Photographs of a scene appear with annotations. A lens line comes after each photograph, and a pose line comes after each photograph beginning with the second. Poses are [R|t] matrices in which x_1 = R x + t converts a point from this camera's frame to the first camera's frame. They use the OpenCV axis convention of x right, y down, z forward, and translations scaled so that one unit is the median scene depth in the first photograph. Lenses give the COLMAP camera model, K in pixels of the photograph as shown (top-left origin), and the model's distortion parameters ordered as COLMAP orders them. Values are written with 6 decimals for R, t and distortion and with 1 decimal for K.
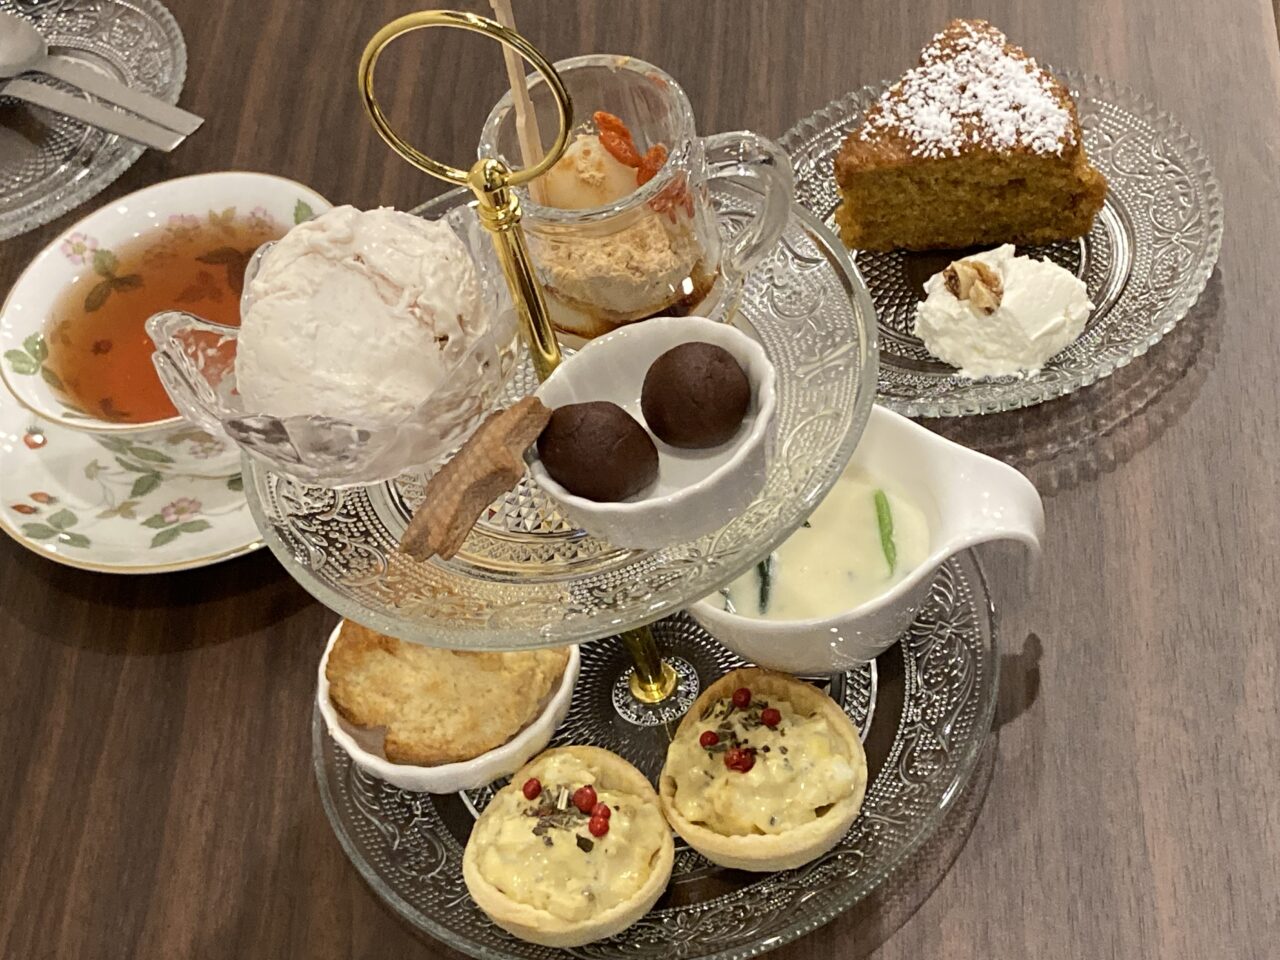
lens RADIAL K [[2349.0, 0, 639.4], [0, 2349.0, 479.8], [0, 0, 1]] dist [0.051079, 0.000000]
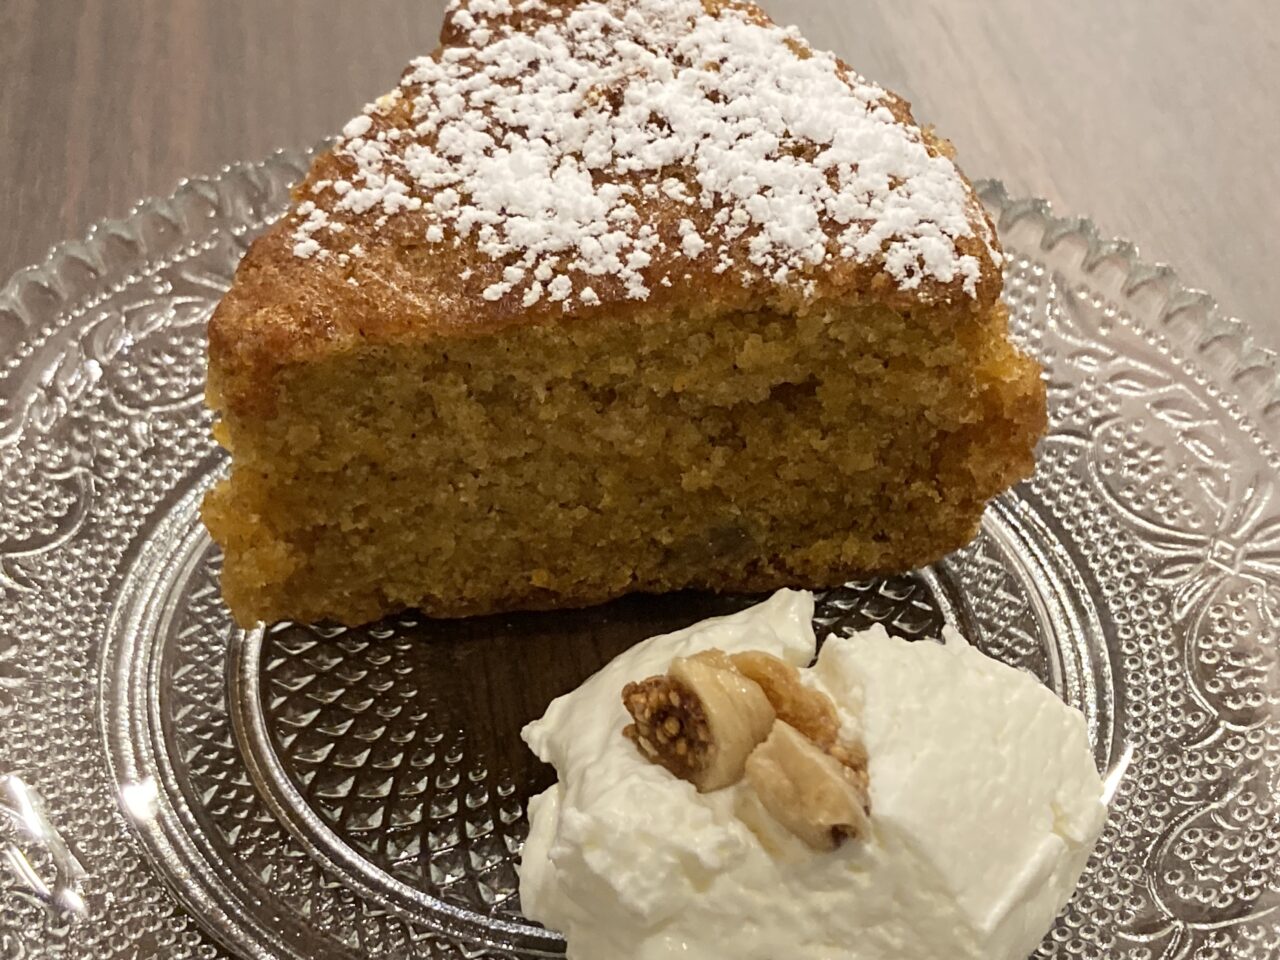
lens RADIAL K [[2574.9, 0, 639.5], [0, 2574.9, 482.2], [0, 0, 1]] dist [0.223746, 0.000000]
pose [[0.946816, -0.017125, 0.321318, 0.029671], [0.061558, 0.989779, -0.128641, -0.071658], [-0.315831, 0.141579, 0.938193, 0.685729]]
